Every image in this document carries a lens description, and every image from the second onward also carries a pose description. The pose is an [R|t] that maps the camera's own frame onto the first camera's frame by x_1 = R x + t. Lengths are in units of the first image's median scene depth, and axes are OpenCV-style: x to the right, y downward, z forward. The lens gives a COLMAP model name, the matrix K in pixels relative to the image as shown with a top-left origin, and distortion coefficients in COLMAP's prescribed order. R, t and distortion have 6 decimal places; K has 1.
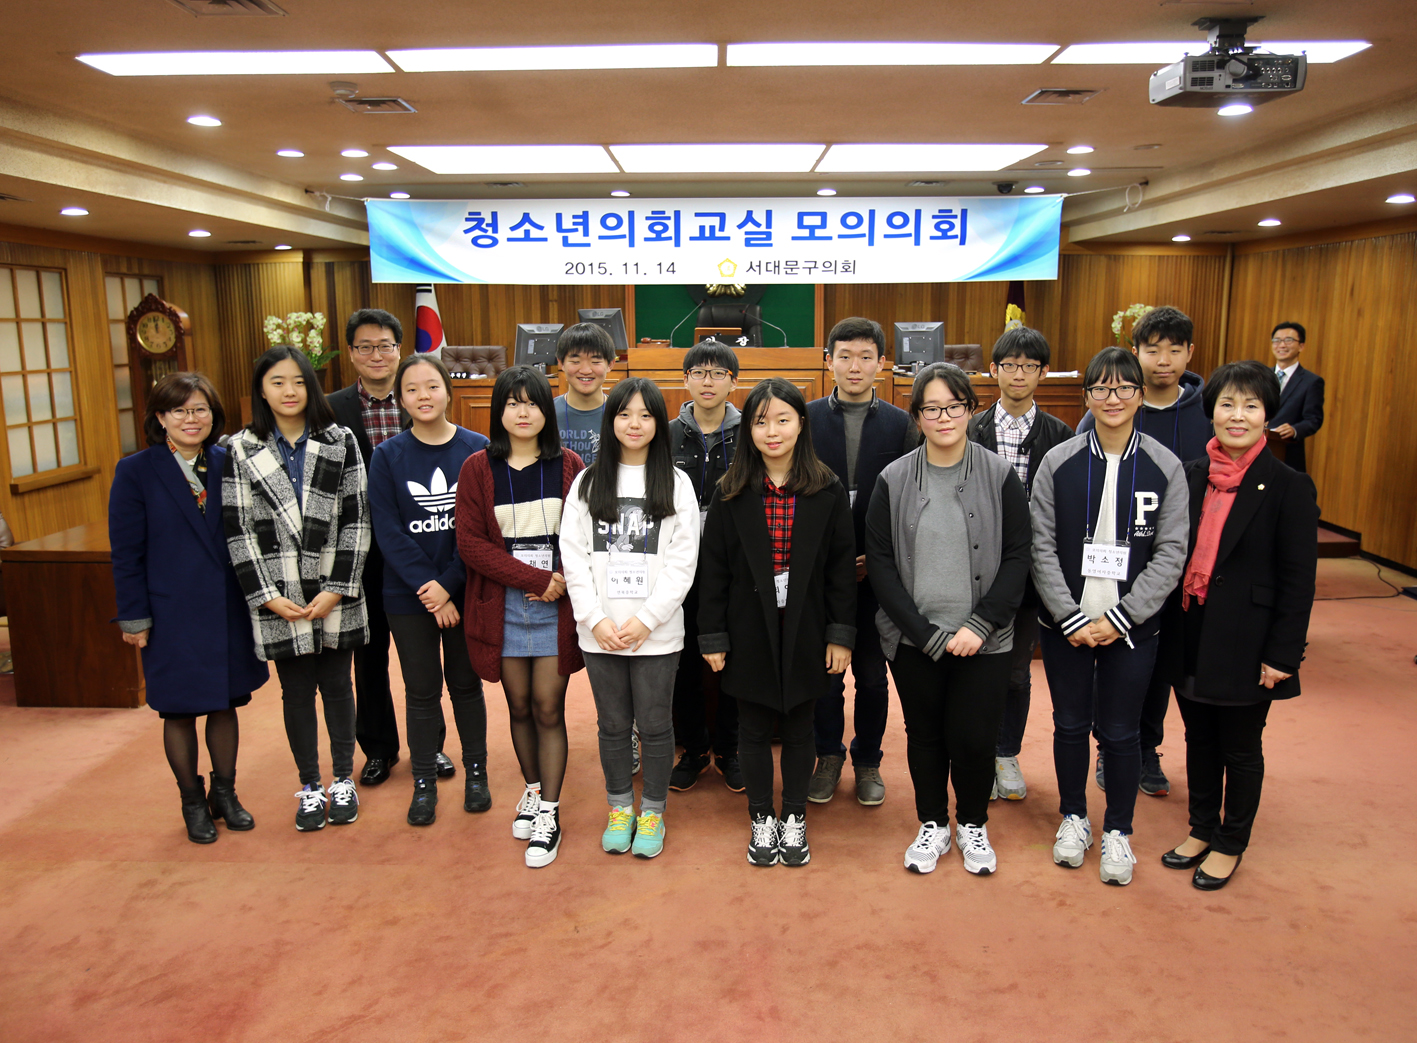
lens RADIAL K [[1187.4, 0, 691.6], [0, 1187.4, 521.3], [0, 0, 1]] dist [-0.029612, 0.011146]
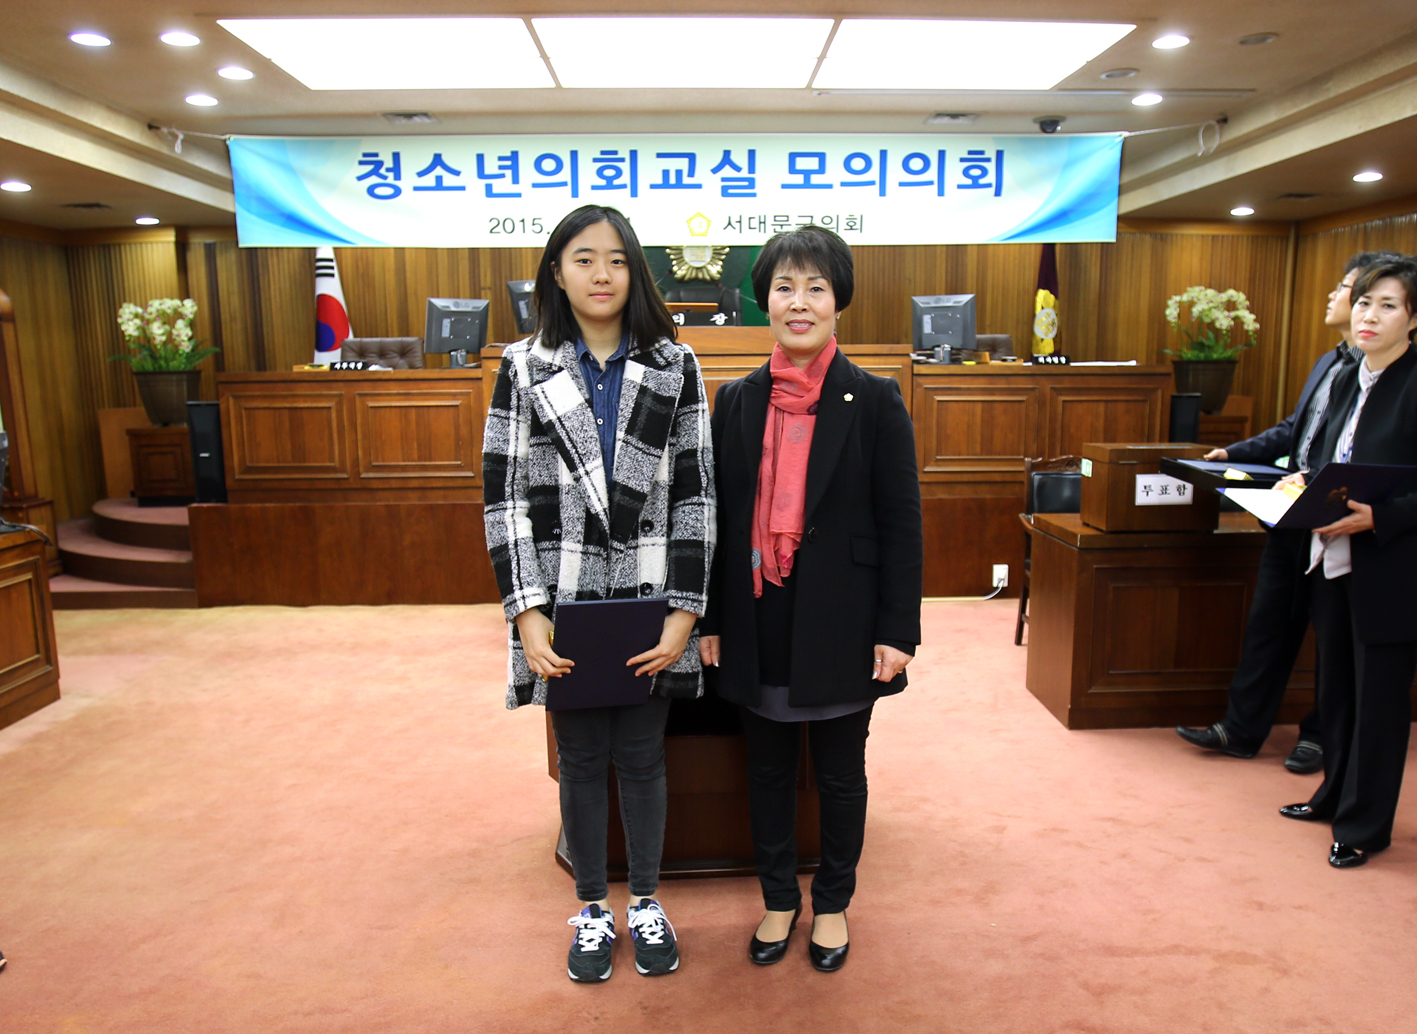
lens RADIAL K [[1198.4, 0, 733.1], [0, 1198.4, 591.0], [0, 0, 1]] dist [-0.085248, 0.054991]
pose [[0.998375, -0.011723, 0.055759, 0.006243], [0.010859, 0.999817, 0.015775, 0.014344], [-0.055934, -0.015144, 0.998320, 0.217368]]
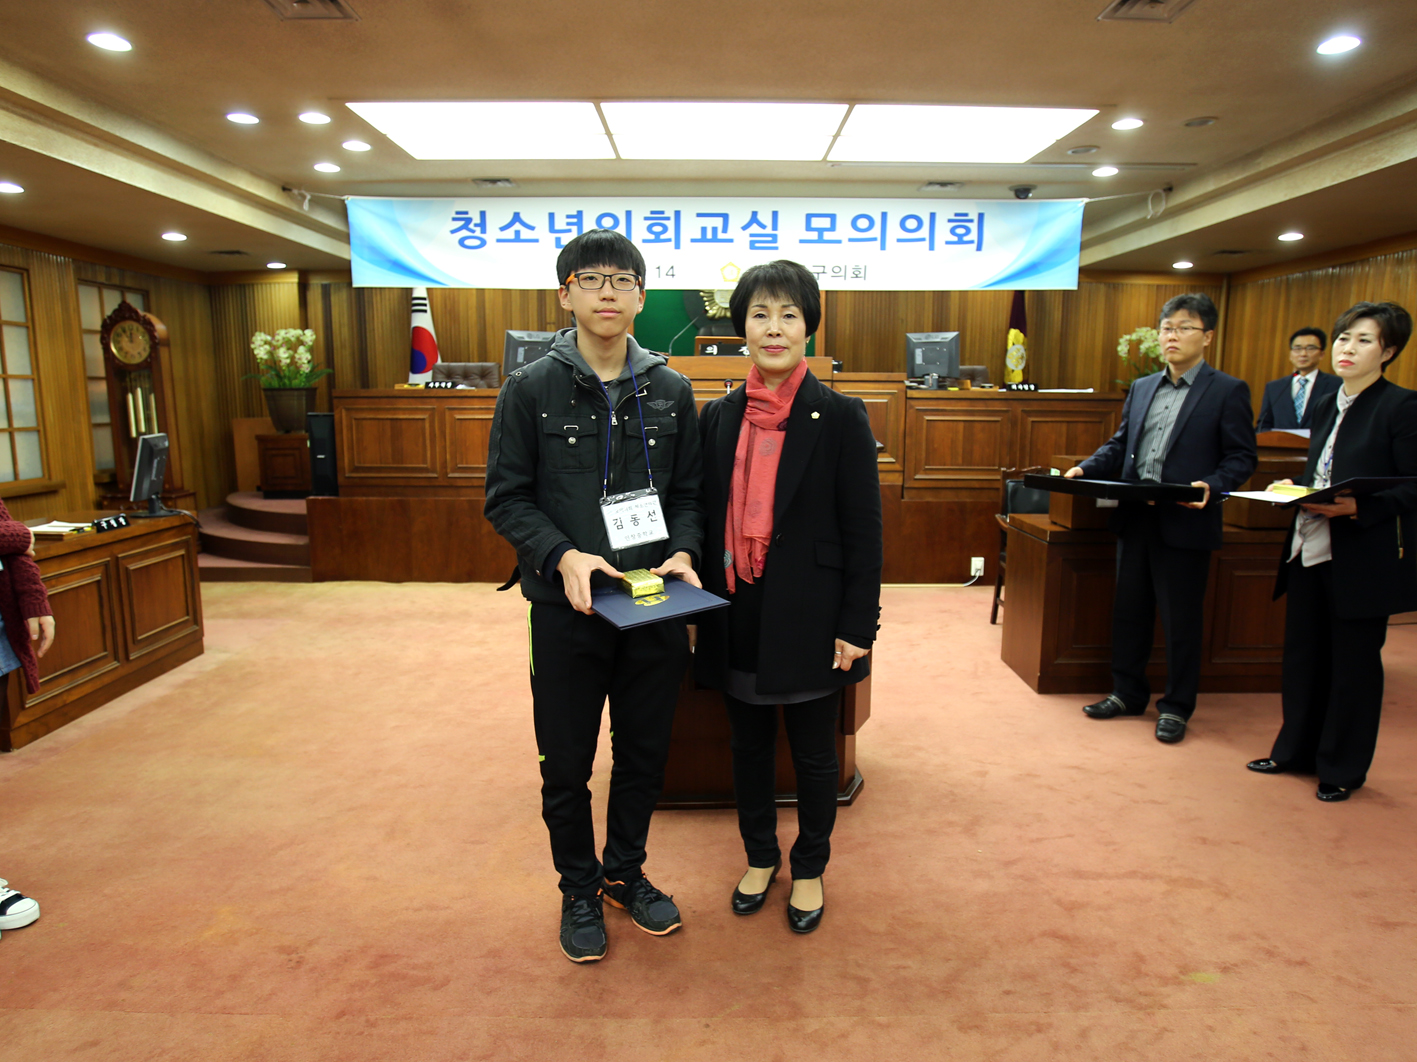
lens RADIAL K [[1004.9, 0, 711.9], [0, 1004.9, 557.6], [0, 0, 1]] dist [-0.081413, 0.048578]
pose [[0.999667, 0.005359, 0.025257, -0.003303], [-0.005203, 0.999967, -0.006226, 0.017607], [-0.025290, 0.006093, 0.999662, 0.210329]]
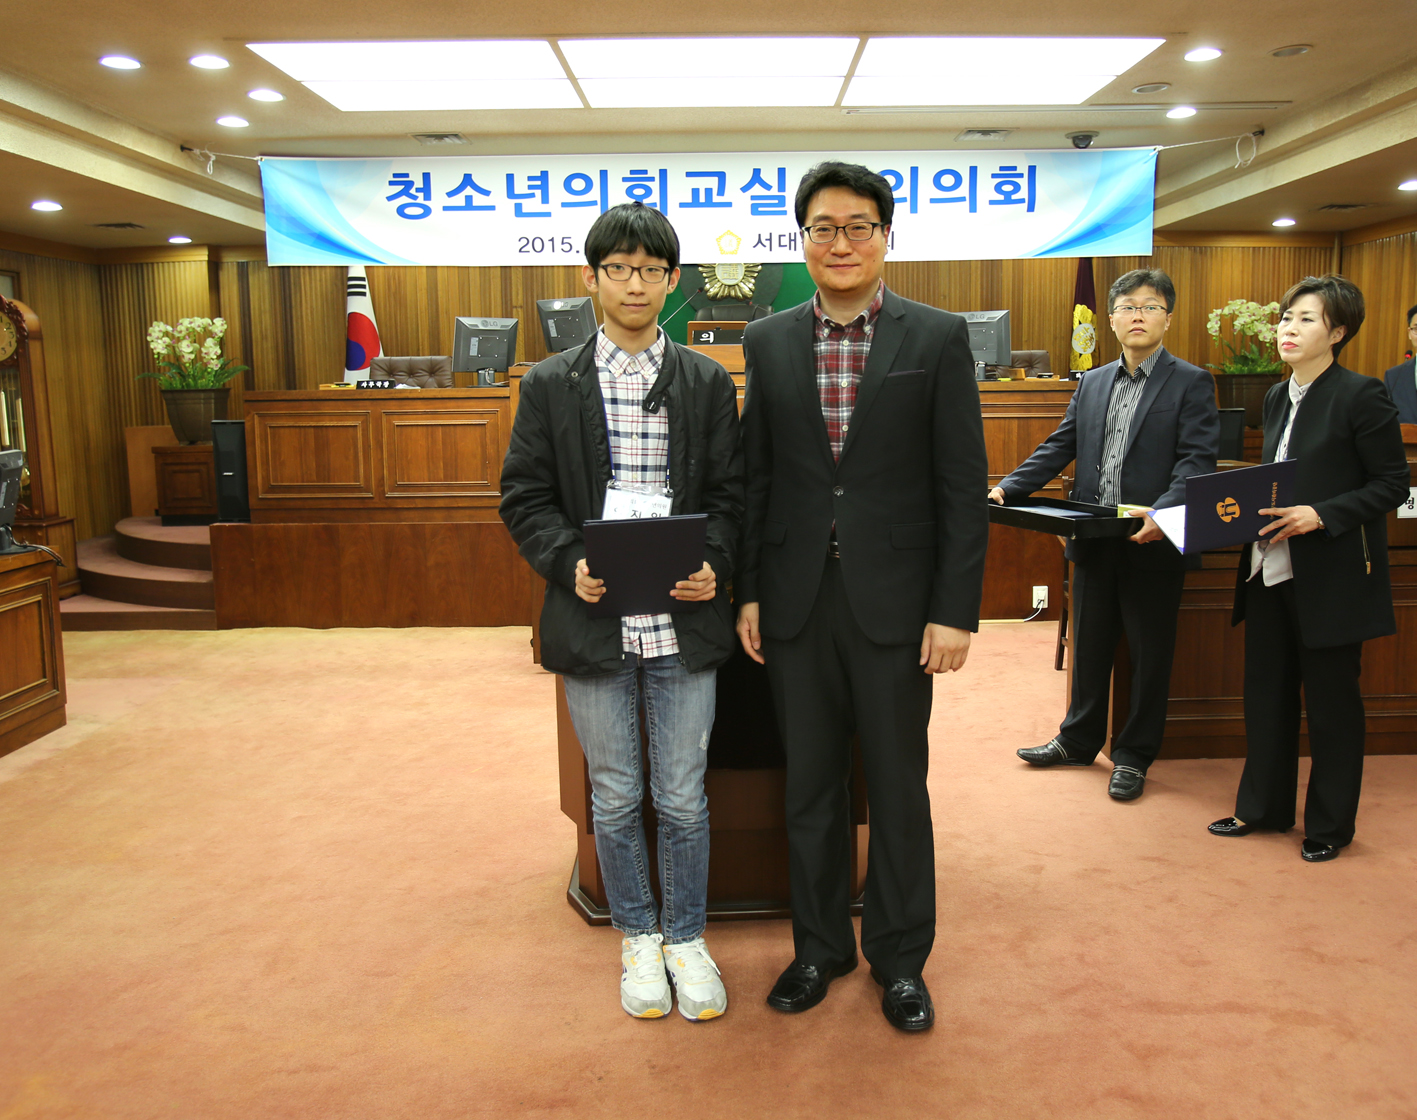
lens RADIAL K [[1216.1, 0, 743.1], [0, 1216.1, 508.8], [0, 0, 1]] dist [-0.065226, 0.064660]
pose [[0.999472, -0.009232, 0.031165, 0.013271], [0.011300, 0.997699, -0.066854, 0.012037], [-0.030477, 0.067171, 0.997276, 0.224380]]
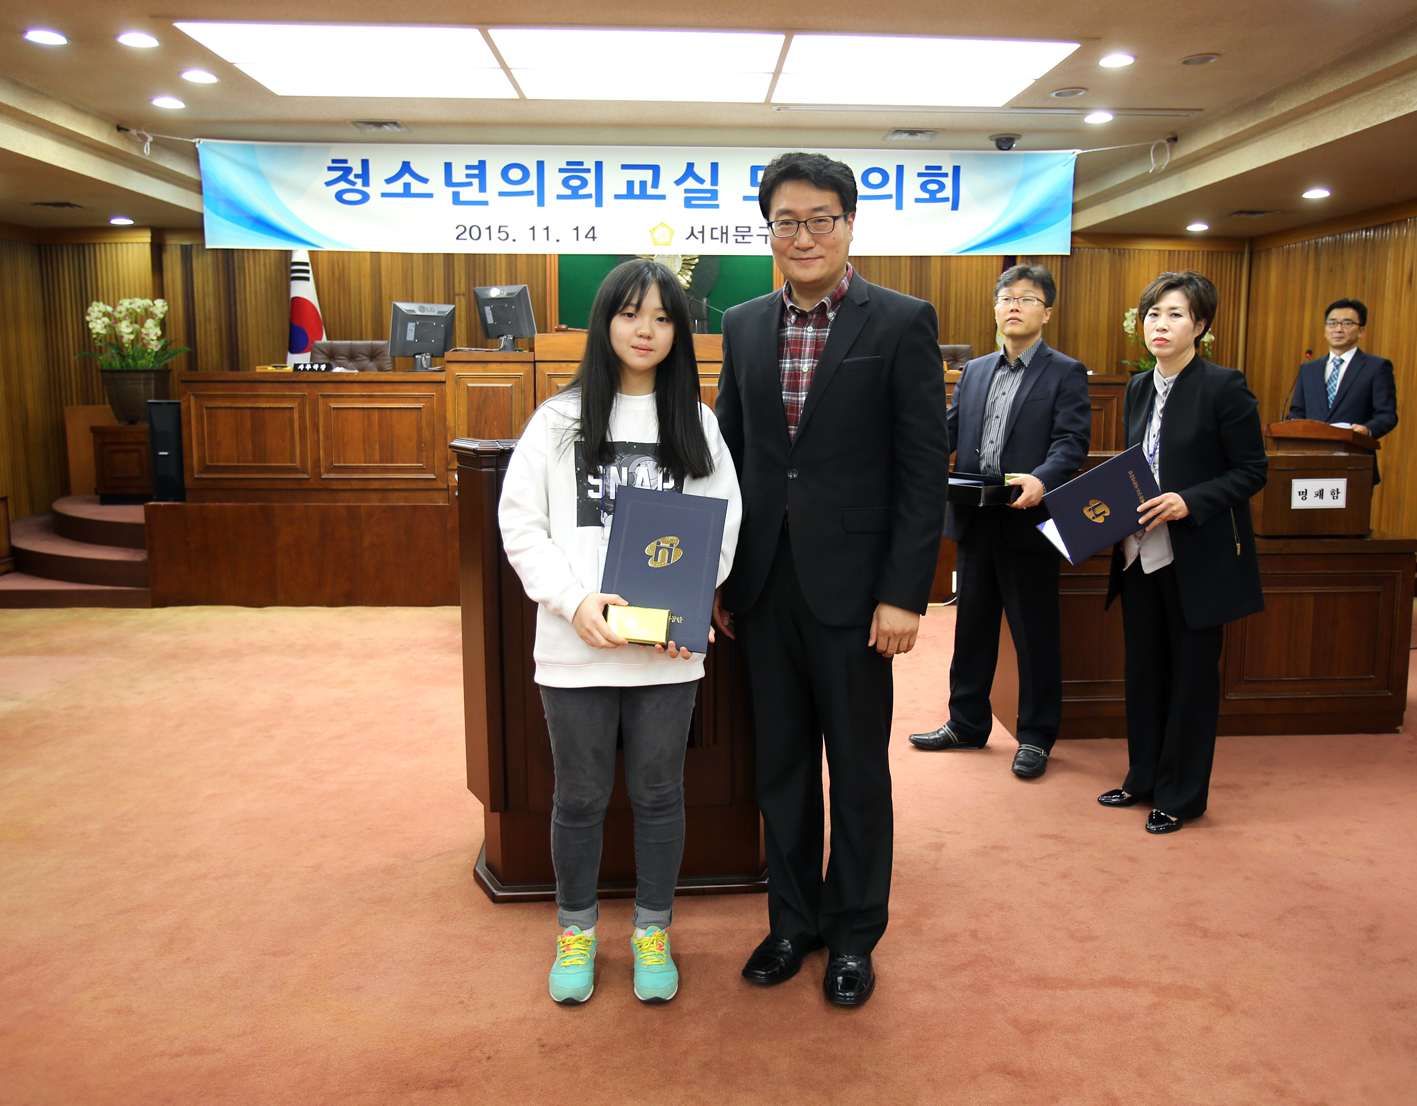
lens RADIAL K [[1165.8, 0, 747.5], [0, 1165.8, 502.5], [0, 0, 1]] dist [-0.063563, 0.065838]
pose [[0.996964, 0.001544, 0.077854, 0.026716], [0.003230, 0.998123, -0.061155, 0.012840], [-0.077802, 0.061221, 0.995087, 0.234355]]
